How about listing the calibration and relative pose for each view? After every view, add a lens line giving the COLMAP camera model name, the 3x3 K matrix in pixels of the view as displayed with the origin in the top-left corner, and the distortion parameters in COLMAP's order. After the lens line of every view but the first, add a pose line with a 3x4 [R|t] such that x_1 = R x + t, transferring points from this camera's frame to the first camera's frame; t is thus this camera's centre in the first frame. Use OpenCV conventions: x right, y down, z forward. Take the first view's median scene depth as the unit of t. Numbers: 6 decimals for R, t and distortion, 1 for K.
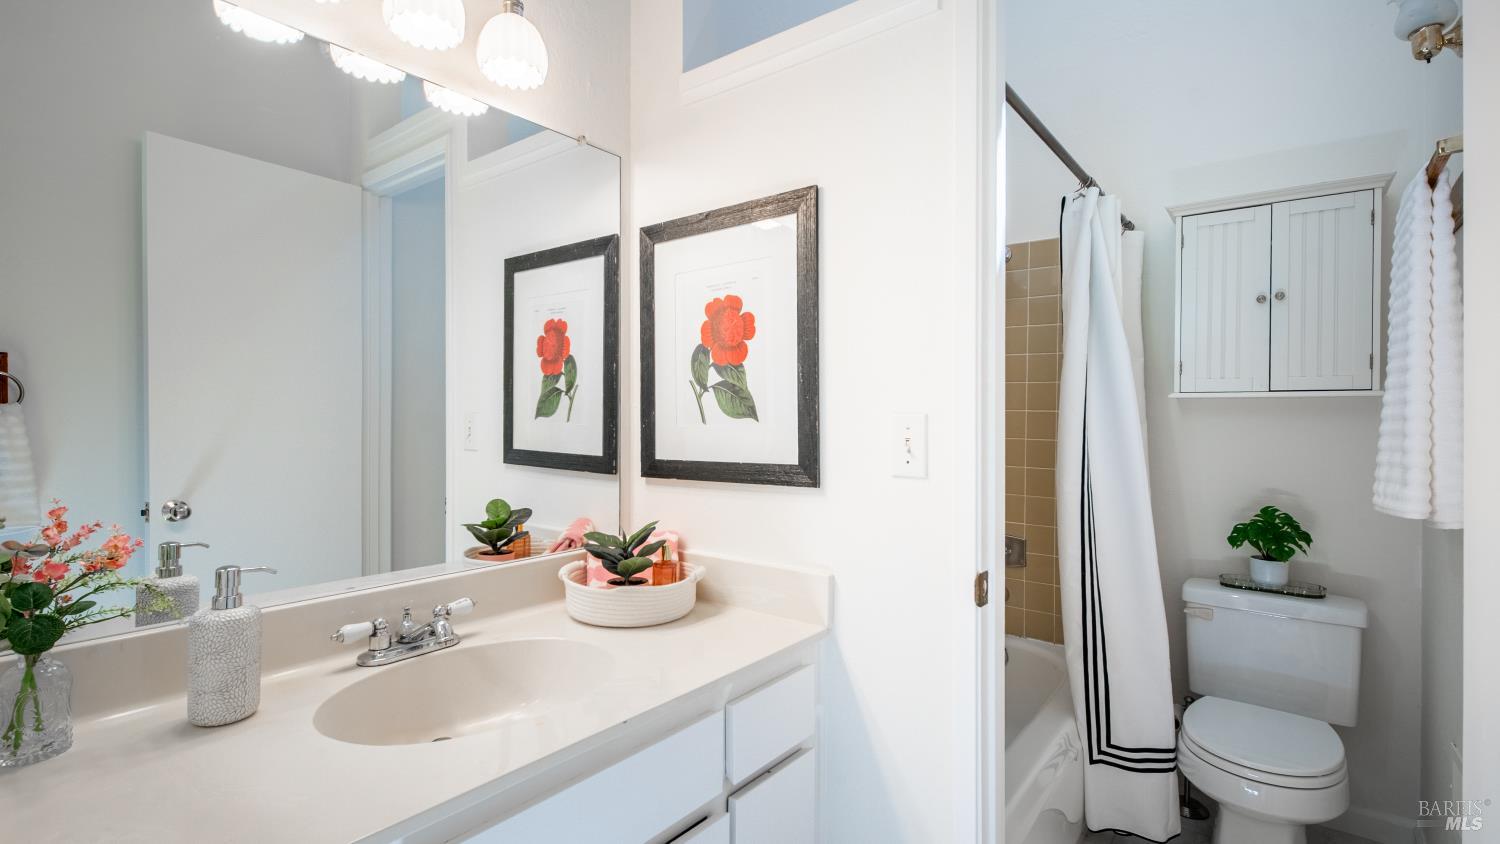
lens RADIAL K [[690.8, 0, 760.1], [0, 690.8, 424.2], [0, 0, 1]] dist [0.002730, -0.004851]
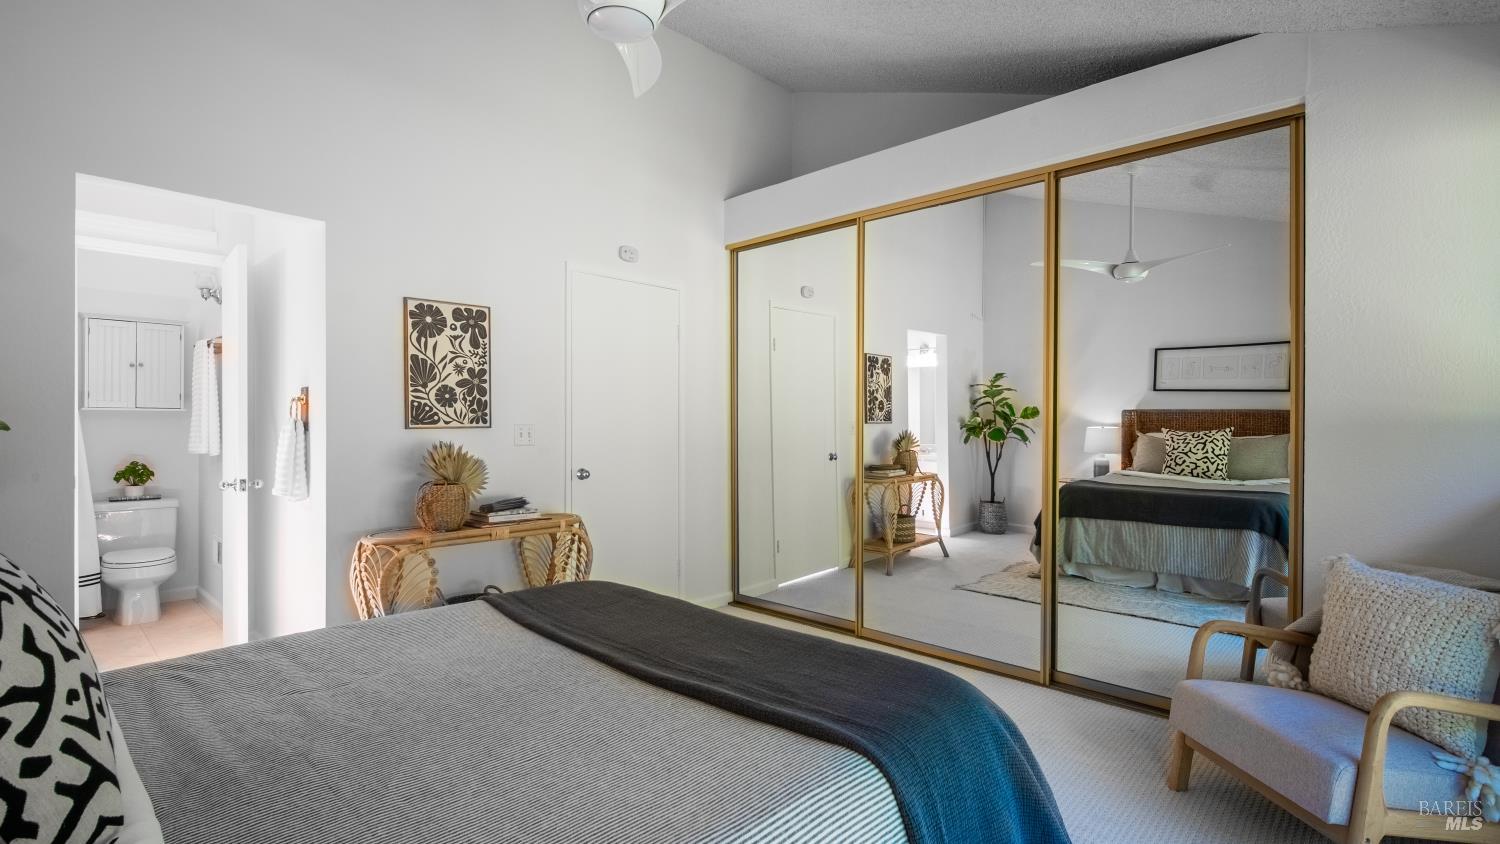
lens RADIAL K [[690.8, 0, 736.1], [0, 690.8, 436.9], [0, 0, 1]] dist [0.002730, -0.004851]
pose [[0.093441, -0.011228, 0.995562, -1.248627], [-0.001375, 0.999934, 0.011406, 0.016951], [-0.995624, -0.002434, 0.093419, -1.084836]]
